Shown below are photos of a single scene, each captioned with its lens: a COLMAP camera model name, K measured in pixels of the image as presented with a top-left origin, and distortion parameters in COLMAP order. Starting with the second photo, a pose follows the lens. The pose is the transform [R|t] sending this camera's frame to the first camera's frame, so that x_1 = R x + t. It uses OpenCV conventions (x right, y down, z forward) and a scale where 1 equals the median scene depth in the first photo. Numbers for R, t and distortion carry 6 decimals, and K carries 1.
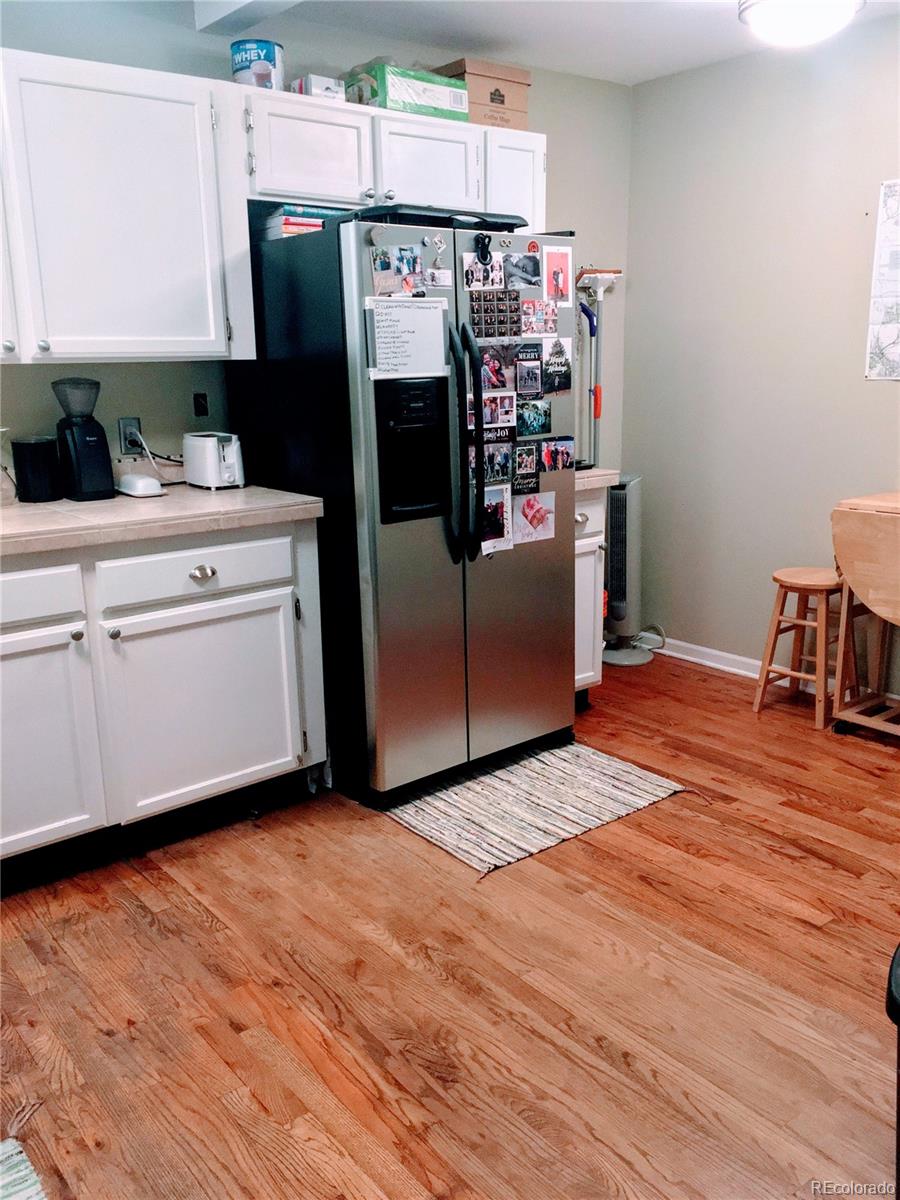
lens RADIAL K [[1012.5, 0, 450.0], [0, 1012.5, 600.0], [0, 0, 1]] dist [0.077812, -0.093477]
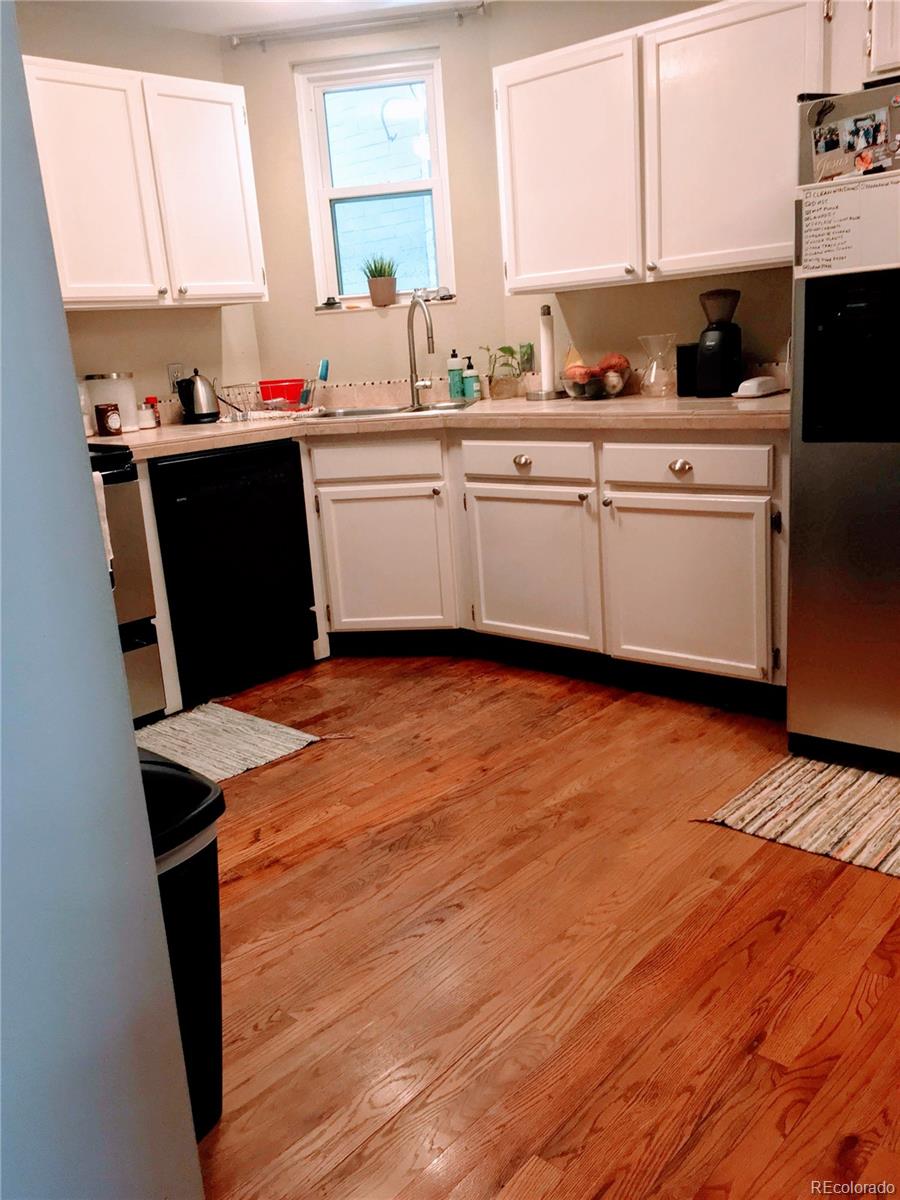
lens RADIAL K [[1012.5, 0, 450.0], [0, 1012.5, 600.0], [0, 0, 1]] dist [0.077812, -0.093477]
pose [[0.172783, 0.252988, -0.951916, 0.838554], [-0.164358, 0.960306, 0.225385, -0.098996], [0.971150, 0.117513, 0.207505, 0.553991]]
